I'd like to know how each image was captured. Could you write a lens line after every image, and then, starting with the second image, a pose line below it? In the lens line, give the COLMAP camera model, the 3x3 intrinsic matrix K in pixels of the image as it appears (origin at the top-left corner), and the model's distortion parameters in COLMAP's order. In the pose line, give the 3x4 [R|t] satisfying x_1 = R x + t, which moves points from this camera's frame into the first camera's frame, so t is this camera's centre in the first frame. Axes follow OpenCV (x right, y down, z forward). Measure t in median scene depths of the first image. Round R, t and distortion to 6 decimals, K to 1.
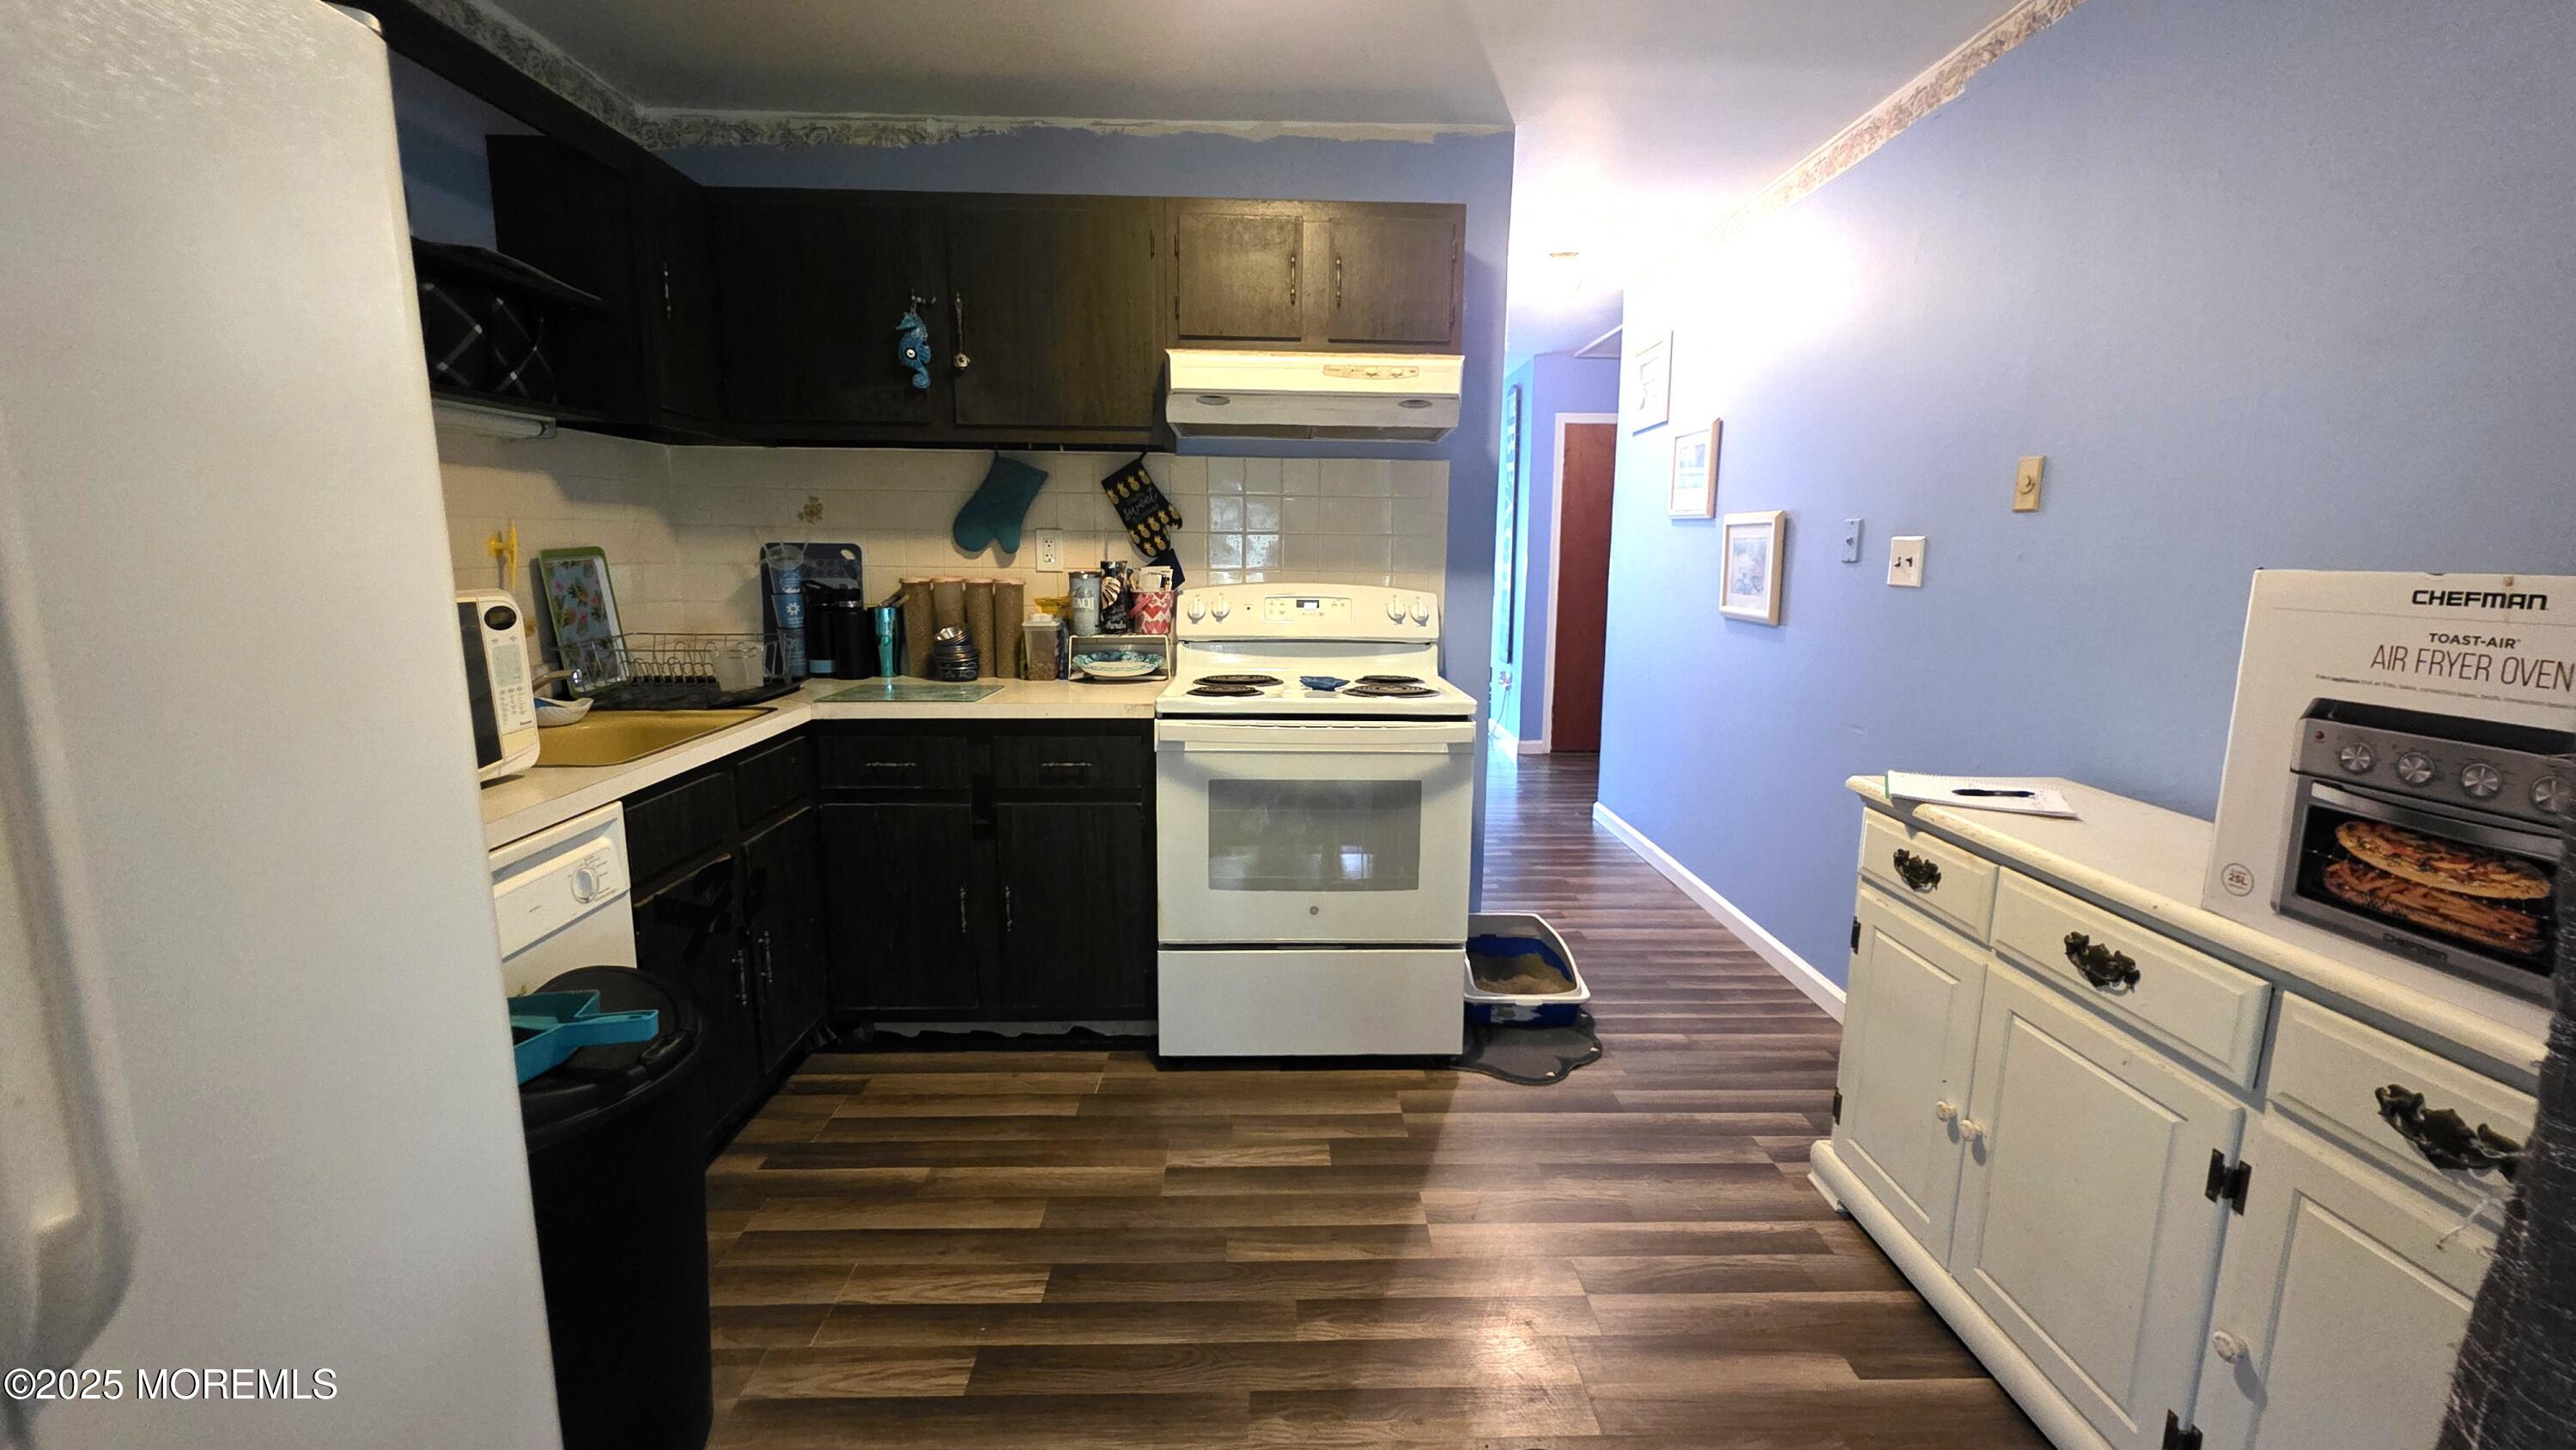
lens RADIAL K [[1030.0, 0, 1296.7], [0, 1030.0, 709.0], [0, 0, 1]] dist [0.001100, -0.000162]
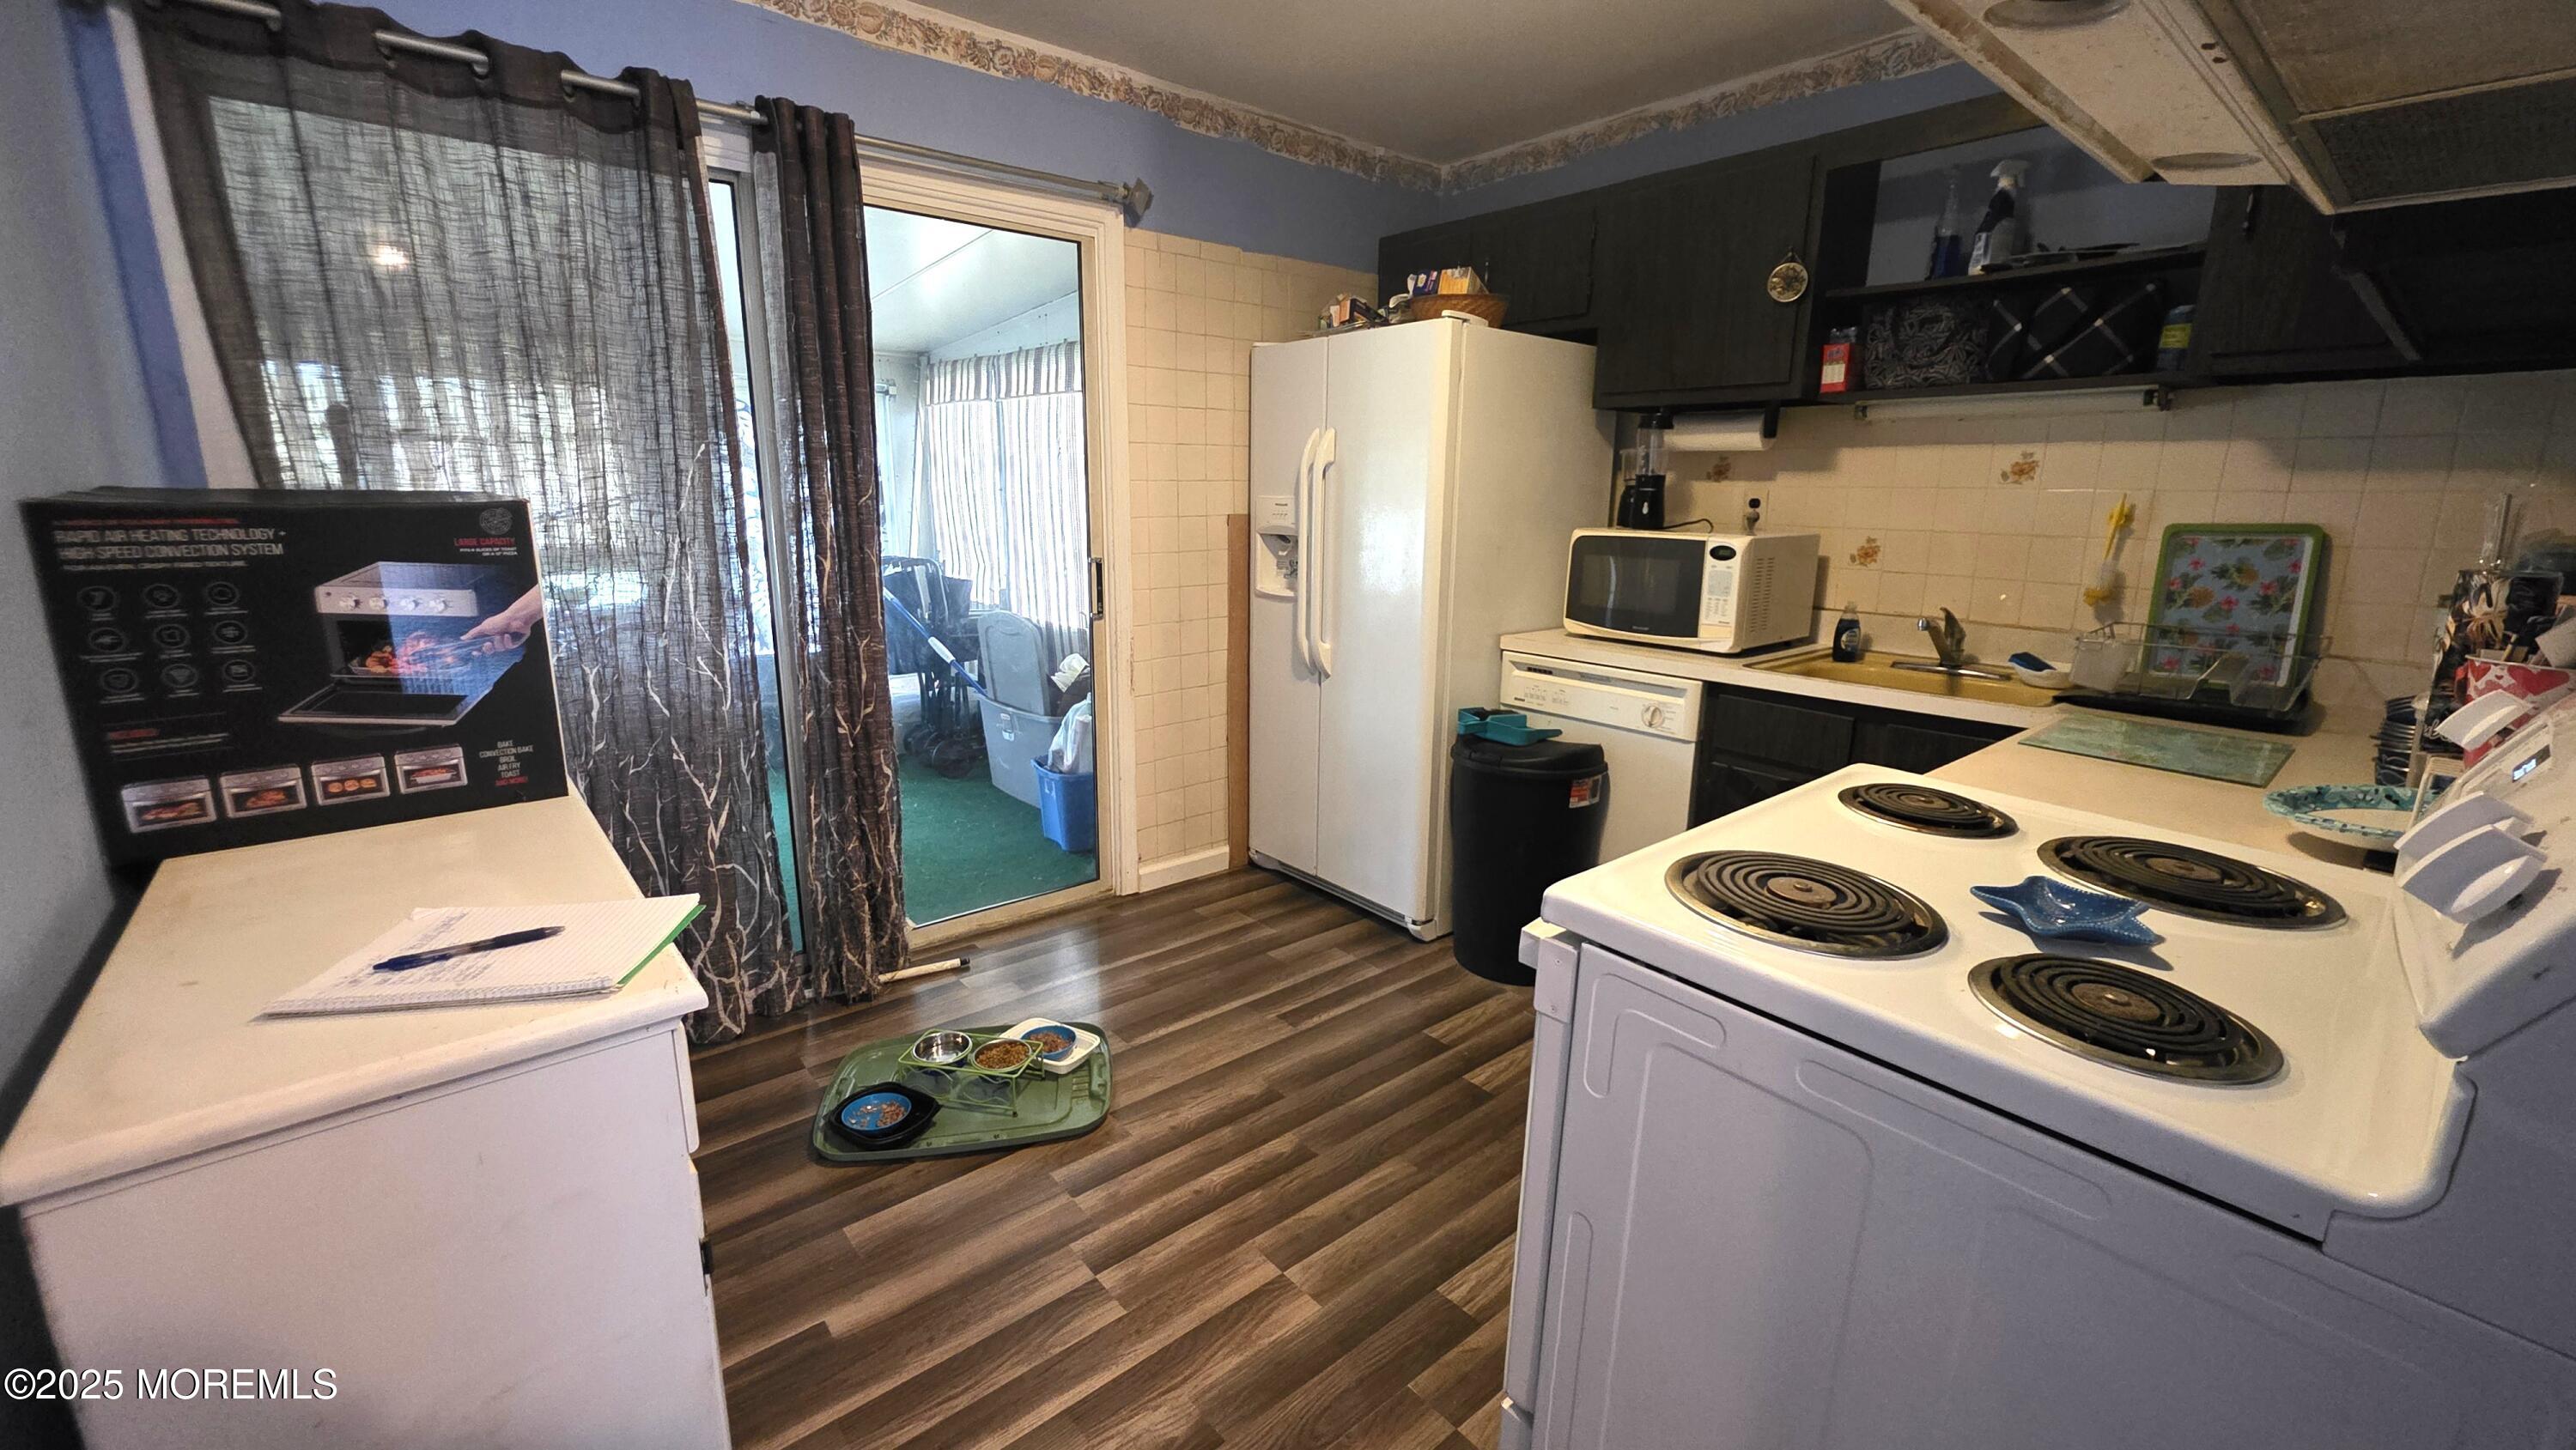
lens RADIAL K [[1025.4, 0, 1300.4], [0, 1025.4, 708.4], [0, 0, 1]] dist [0.001735, -0.000845]
pose [[-0.774882, 0.111321, -0.622226, 0.468396], [-0.123417, 0.938780, 0.321652, -0.184294], [0.619940, 0.326036, -0.713705, 1.139174]]
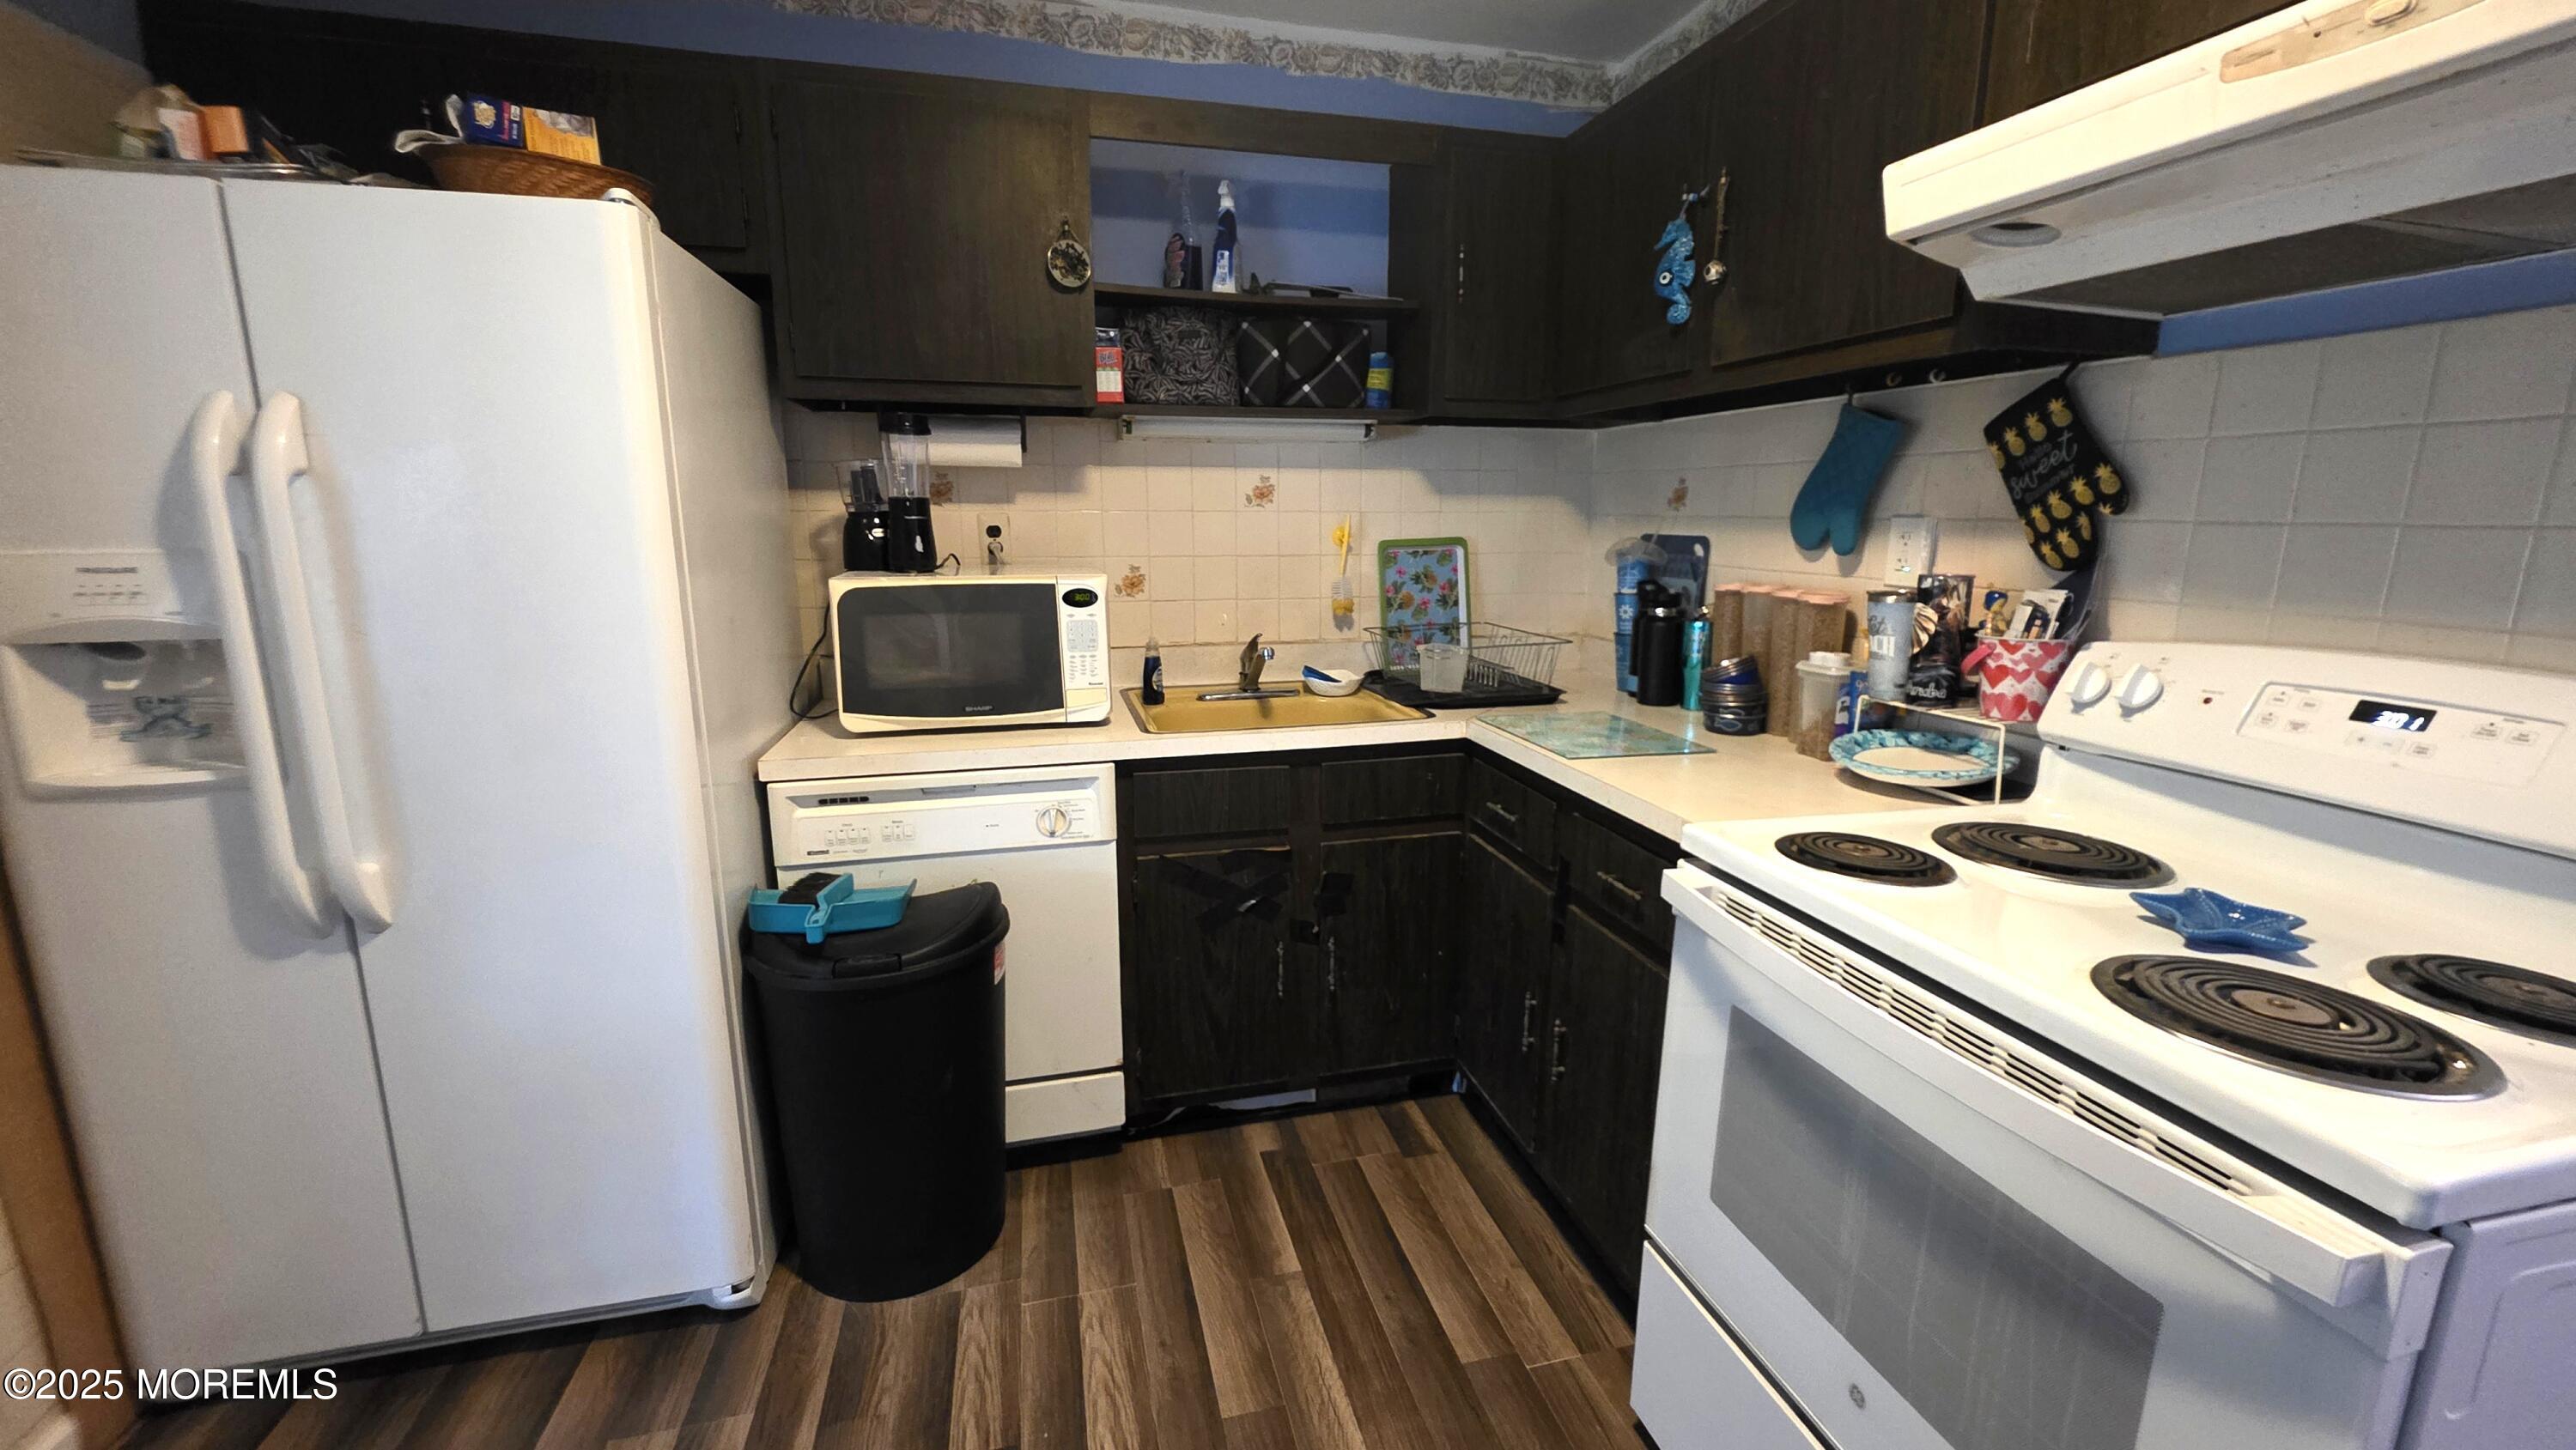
lens RADIAL K [[1030.0, 0, 1296.7], [0, 1030.0, 709.0], [0, 0, 1]] dist [0.001100, -0.000162]
pose [[0.224173, 0.175022, -0.958704, 0.320180], [-0.155012, 0.977621, 0.142229, -0.110539], [0.962142, 0.116727, 0.246287, 0.607316]]
